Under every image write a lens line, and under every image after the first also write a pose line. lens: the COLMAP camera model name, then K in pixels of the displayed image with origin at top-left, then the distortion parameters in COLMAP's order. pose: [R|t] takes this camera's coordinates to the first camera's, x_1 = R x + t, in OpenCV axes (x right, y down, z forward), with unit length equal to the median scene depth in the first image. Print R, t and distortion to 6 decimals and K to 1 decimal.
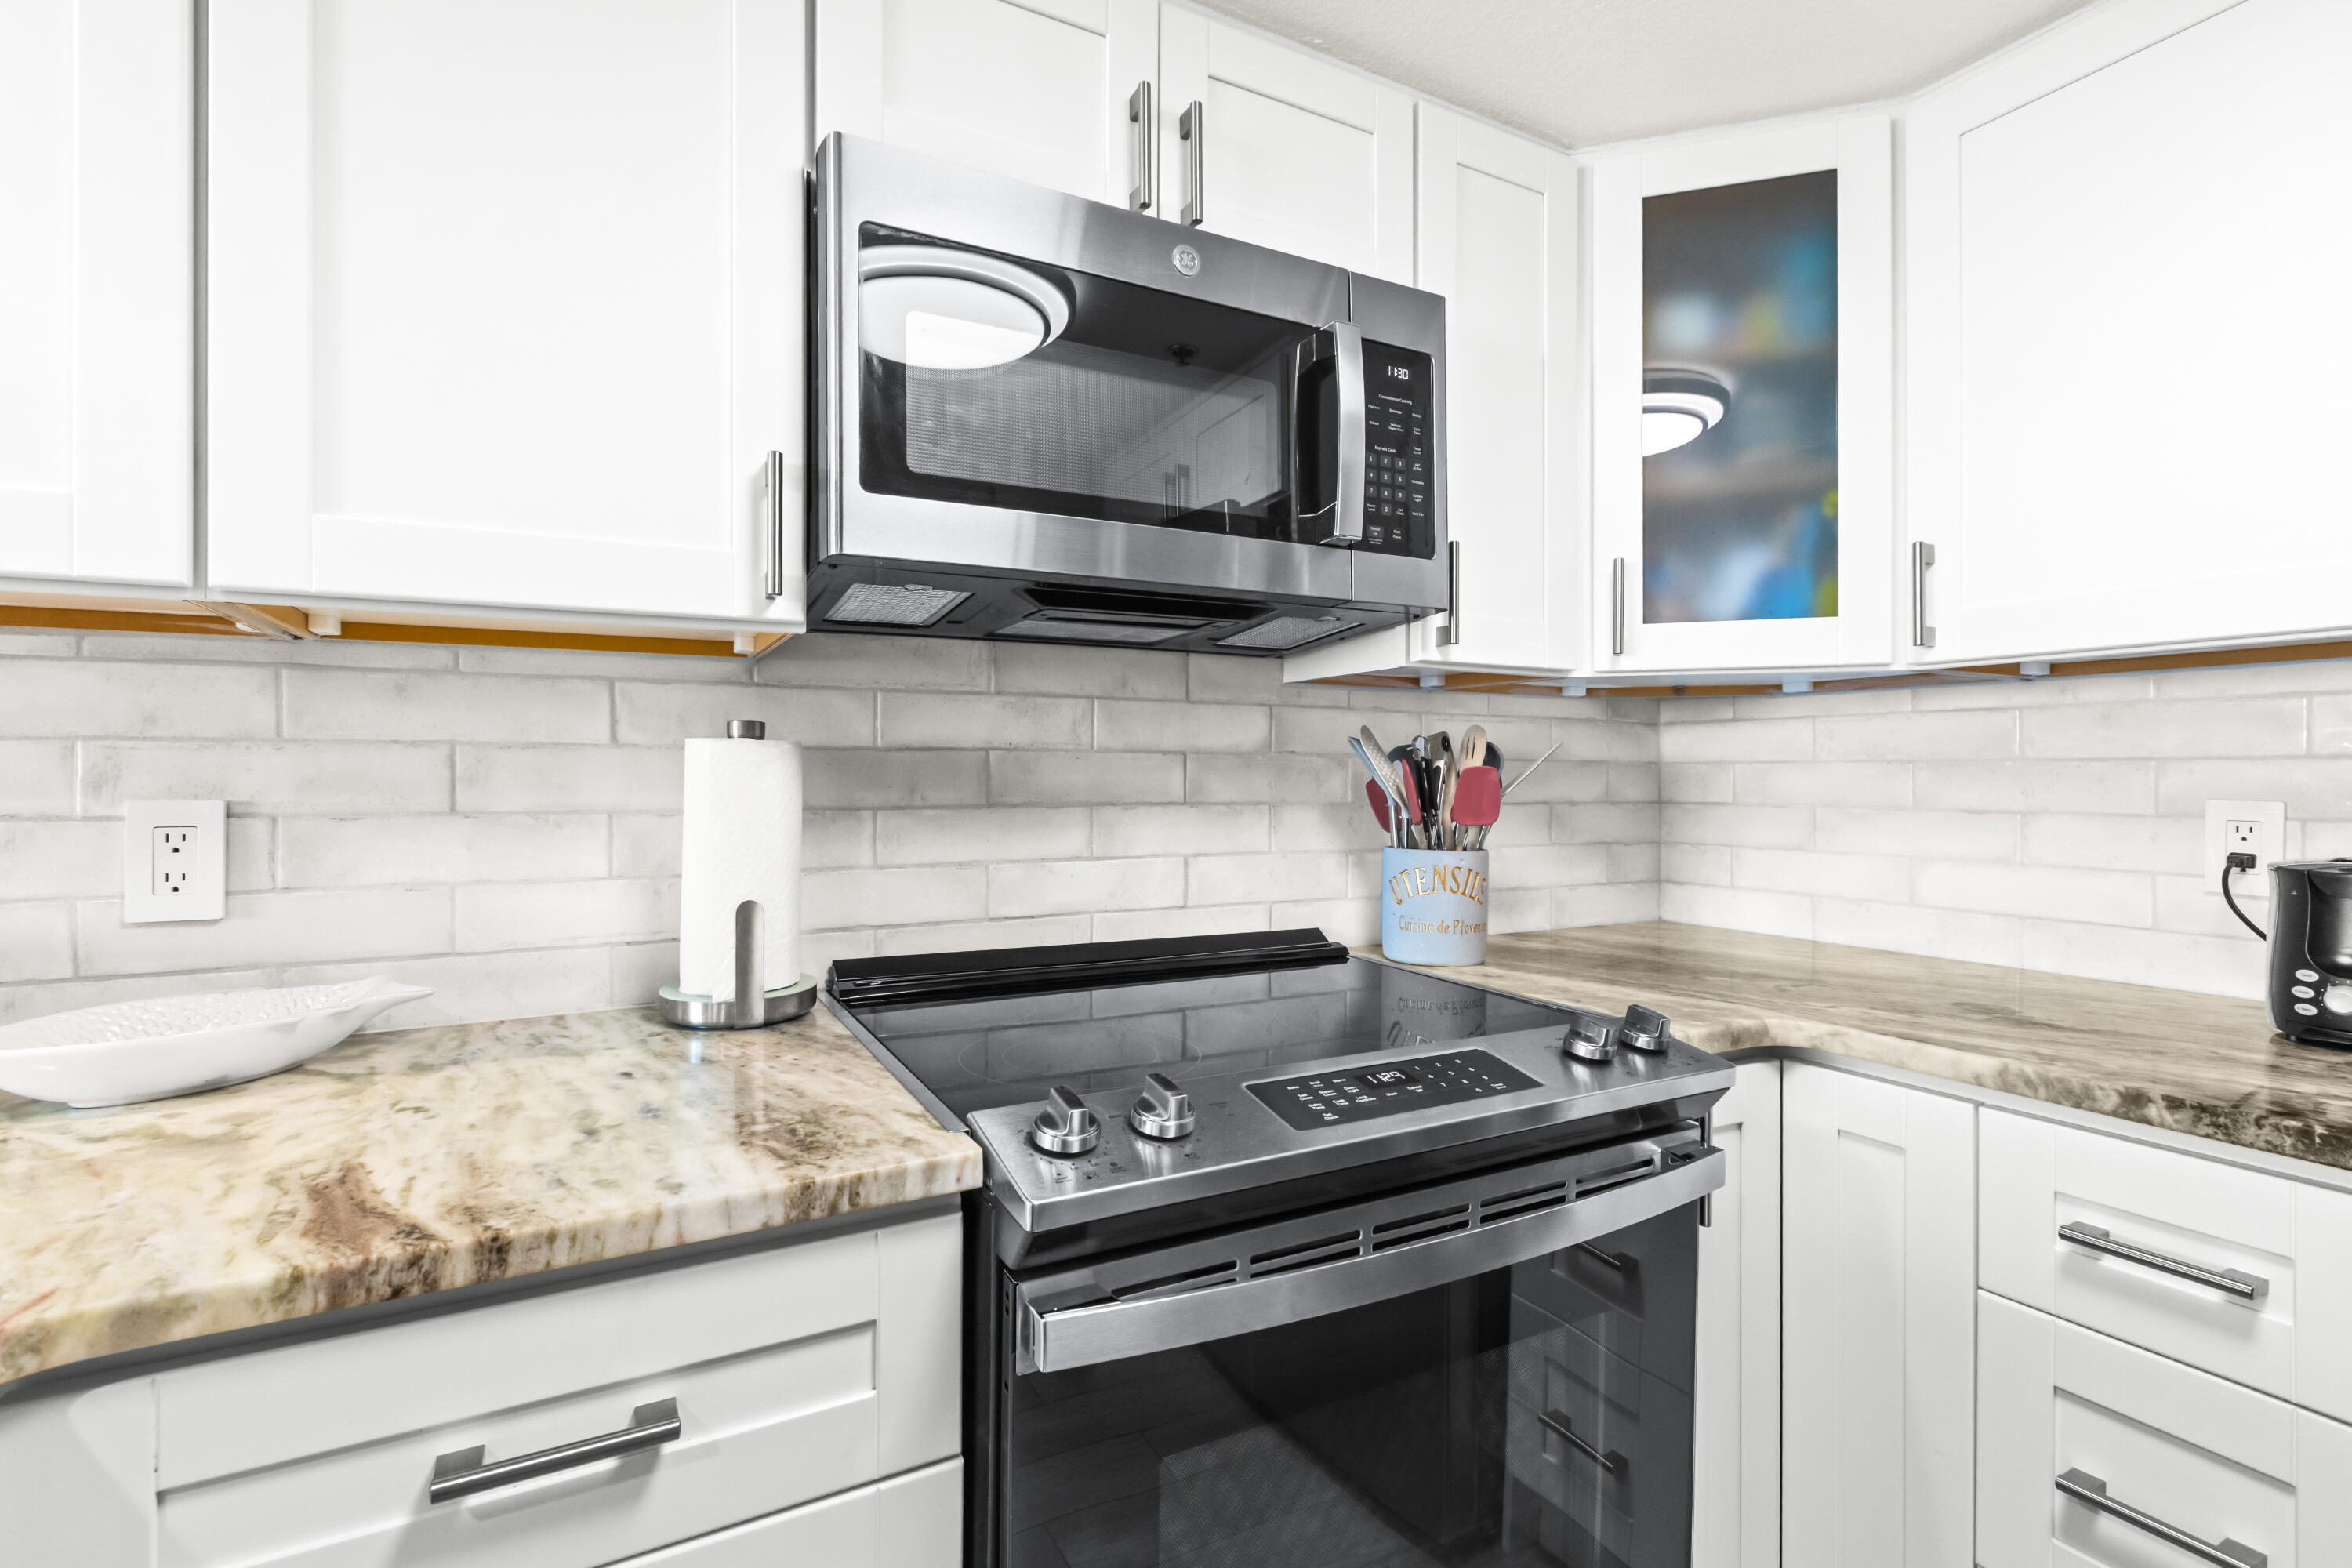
lens RADIAL K [[1076.7, 0, 1177.7], [0, 1076.7, 780.1], [0, 0, 1]] dist [-0.001433, -0.000774]
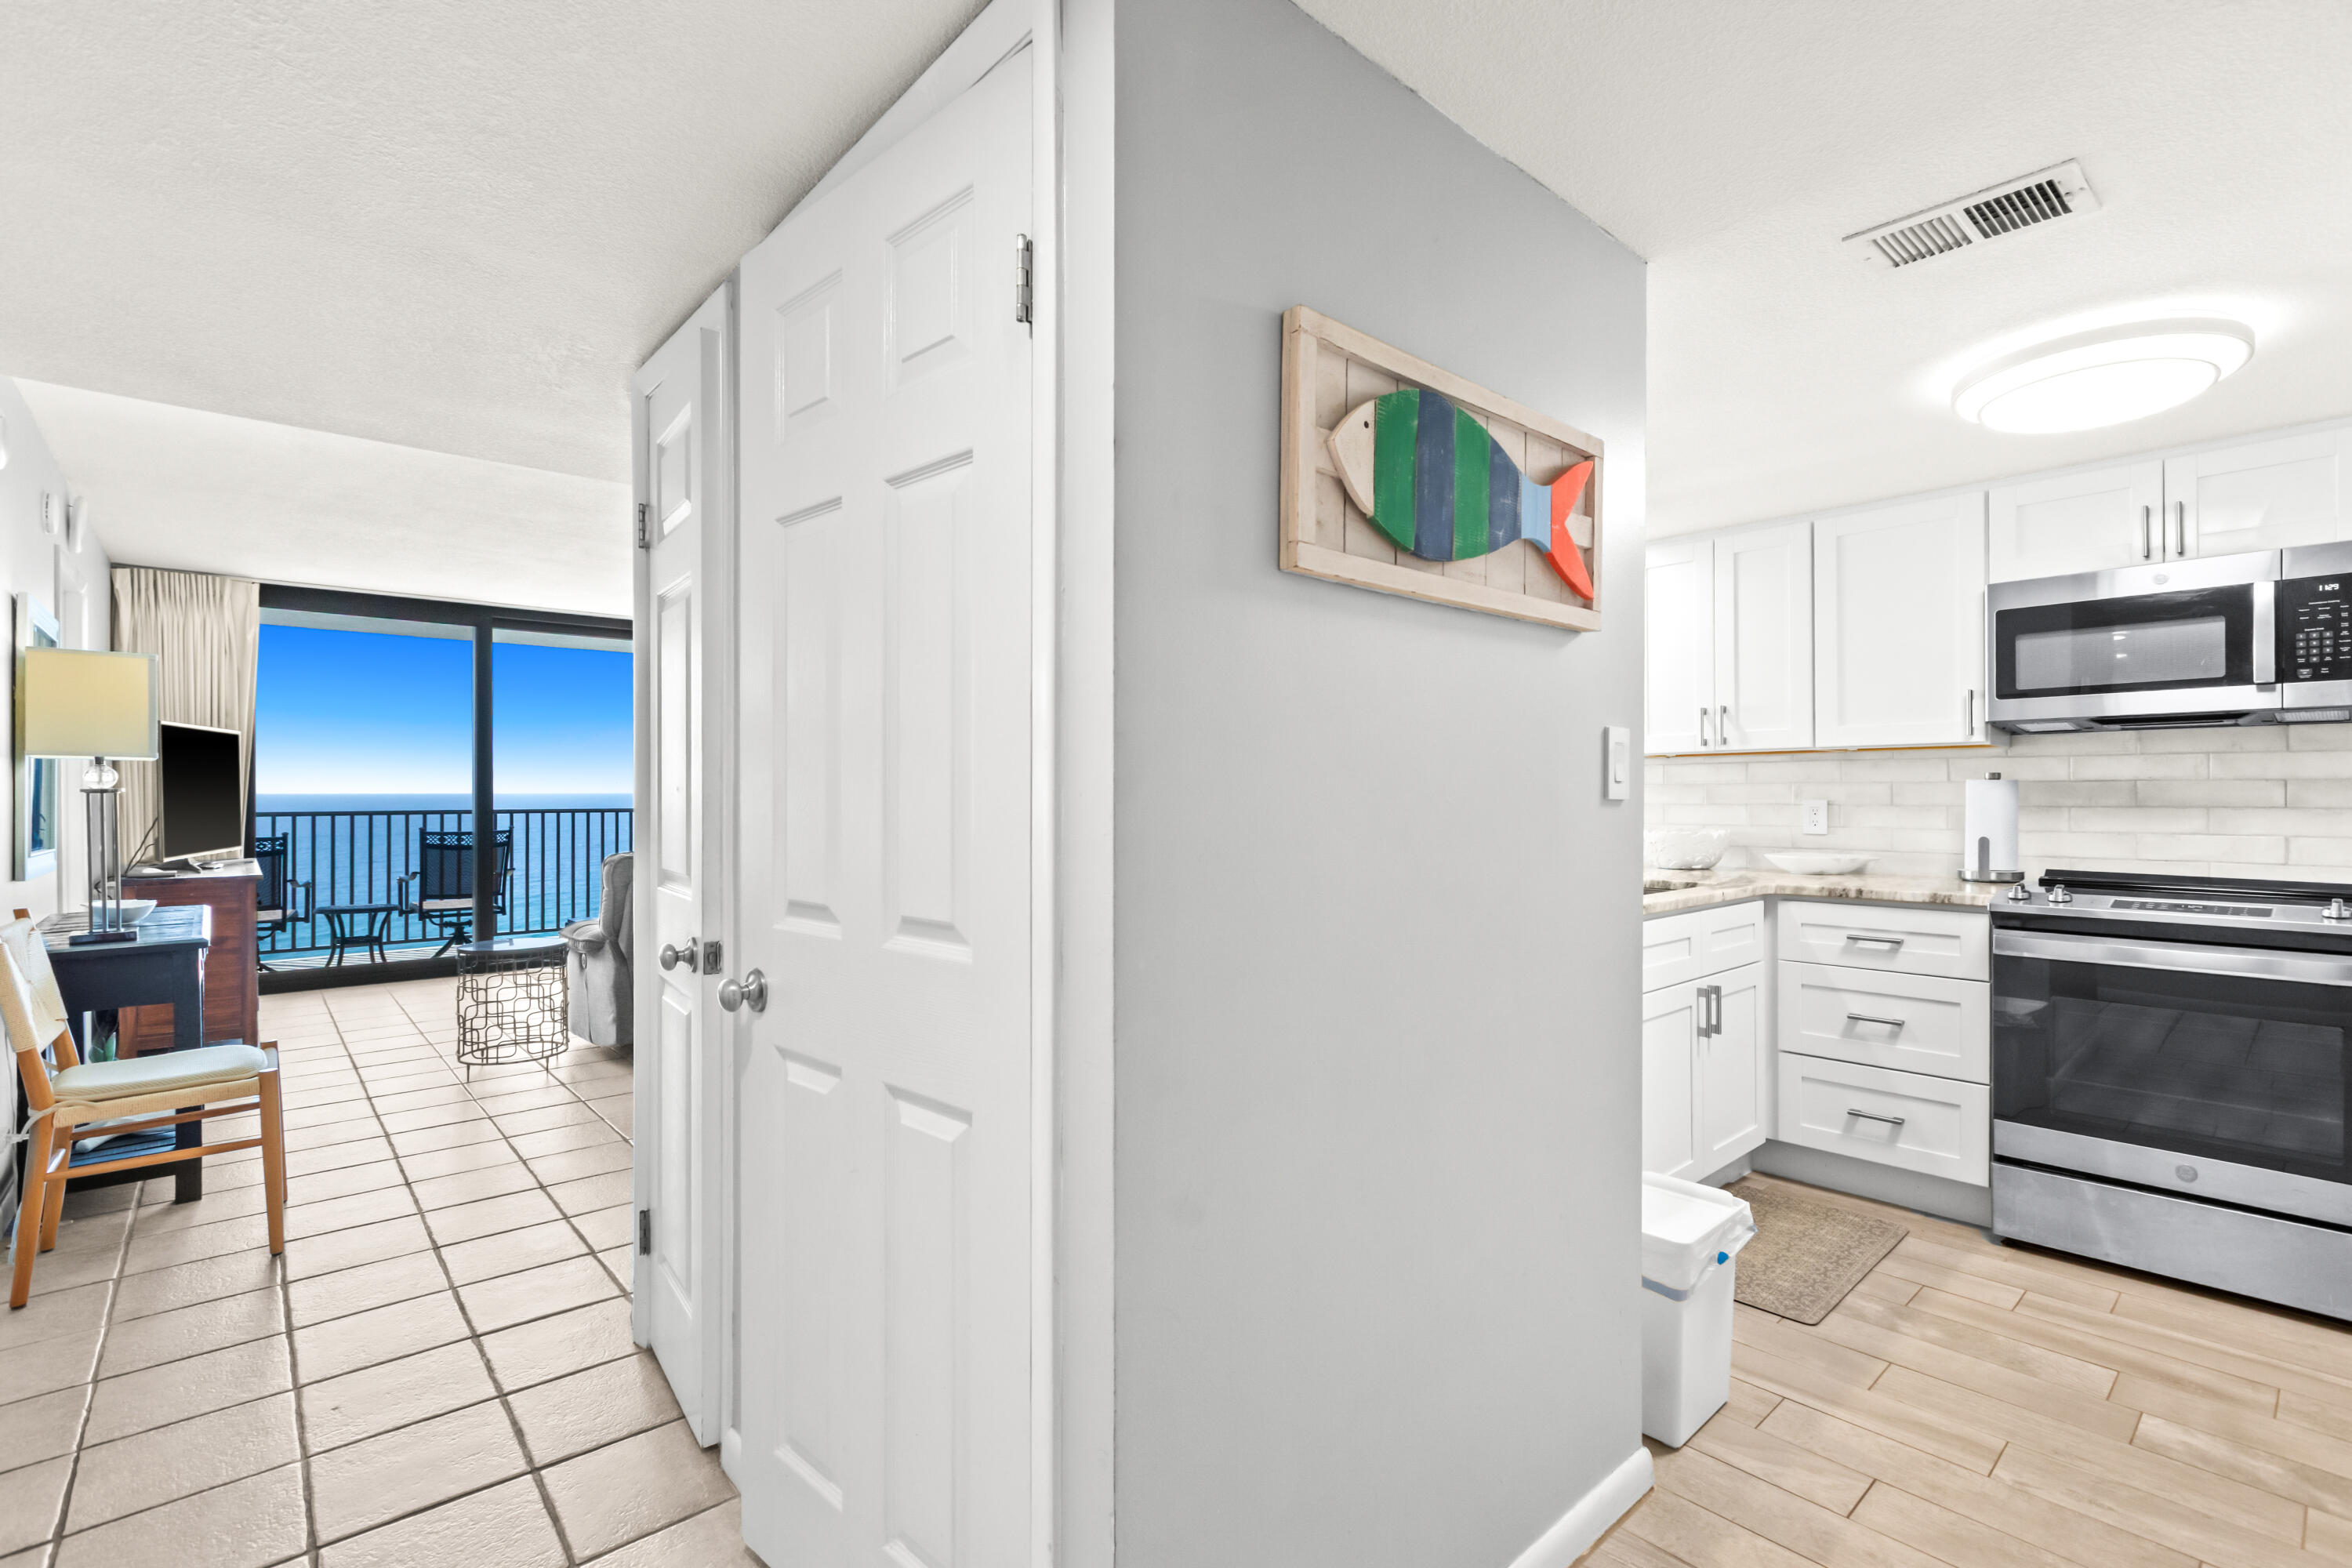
lens RADIAL K [[1076.7, 0, 1171.7], [0, 1076.7, 791.3], [0, 0, 1]] dist [-0.001433, -0.000774]
pose [[0.235599, -0.002847, -0.971846, 1.712963], [-0.003006, 0.999989, -0.003658, 0.008706], [0.971846, 0.003783, 0.235588, -1.612834]]
